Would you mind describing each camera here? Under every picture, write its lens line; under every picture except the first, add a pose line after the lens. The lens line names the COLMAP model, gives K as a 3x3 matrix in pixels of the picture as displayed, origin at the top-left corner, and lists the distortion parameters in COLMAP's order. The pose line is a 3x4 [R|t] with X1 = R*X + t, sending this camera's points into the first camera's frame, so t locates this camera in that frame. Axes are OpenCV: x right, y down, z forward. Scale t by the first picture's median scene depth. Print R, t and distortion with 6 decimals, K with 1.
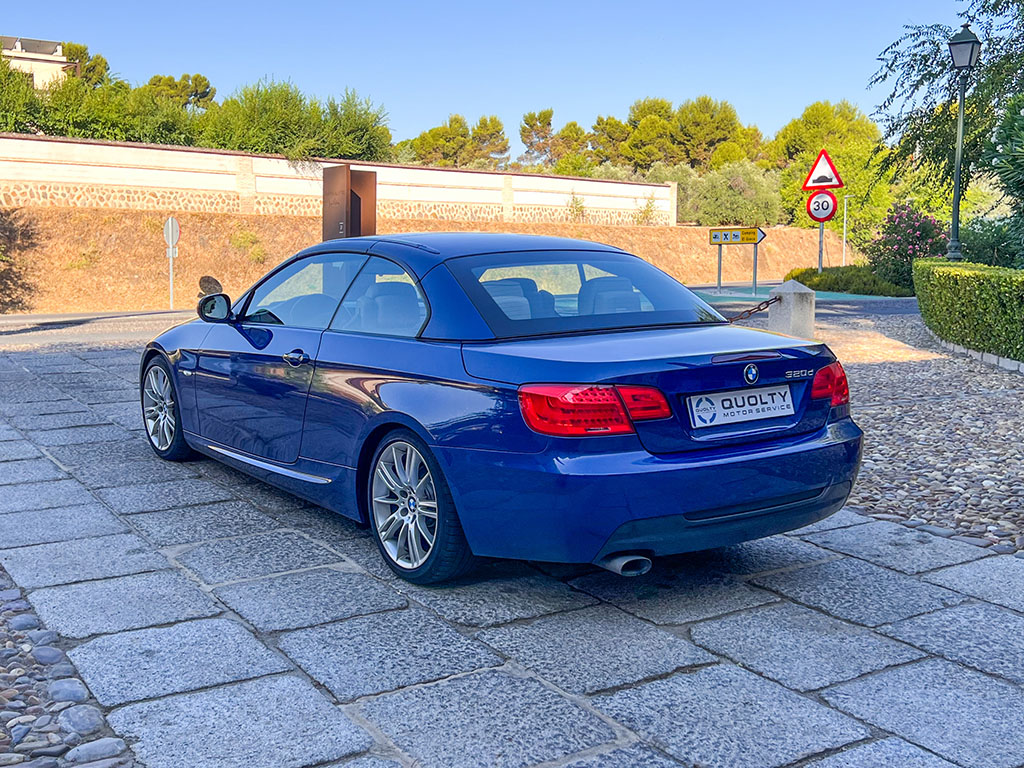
lens RADIAL K [[1132.6, 0, 492.6], [0, 1132.6, 382.0], [0, 0, 1]] dist [0.136722, -0.297979]
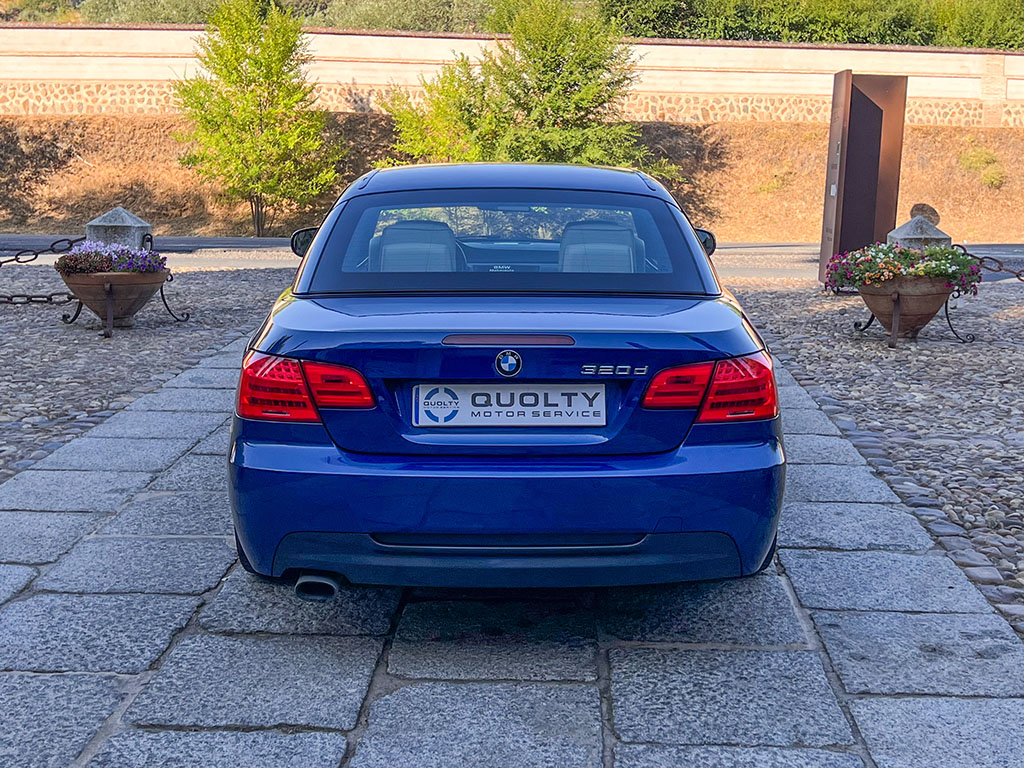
lens RADIAL K [[1371.8, 0, 512.4], [0, 1371.8, 287.6], [0, 0, 1]] dist [0.080216, -0.083375]
pose [[0.827685, 0.062005, -0.557757, 0.678774], [-0.078171, 0.996927, -0.005175, -0.048512], [0.555722, 0.047883, 0.829988, 0.236759]]
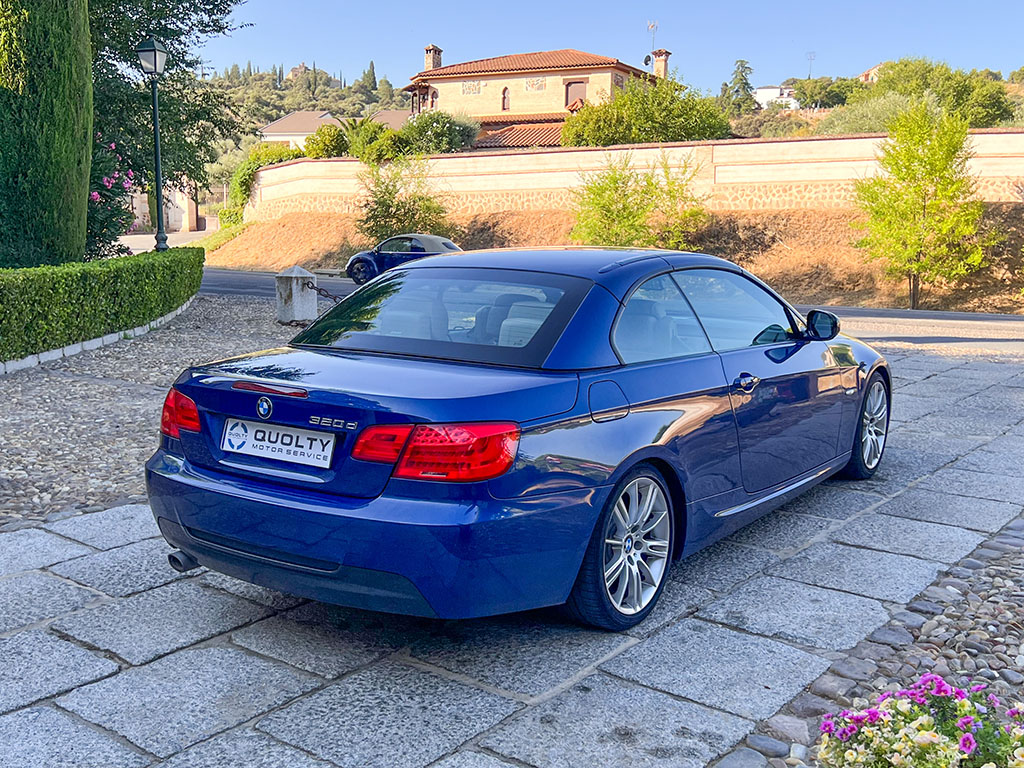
lens RADIAL K [[1070.0, 0, 509.8], [0, 1070.0, 407.9], [0, 0, 1]] dist [0.031313, -0.019035]
pose [[0.337444, 0.156665, -0.928217, 1.016820], [-0.128118, 0.984522, 0.119592, -0.125712], [0.932586, 0.078566, 0.352293, 0.822809]]
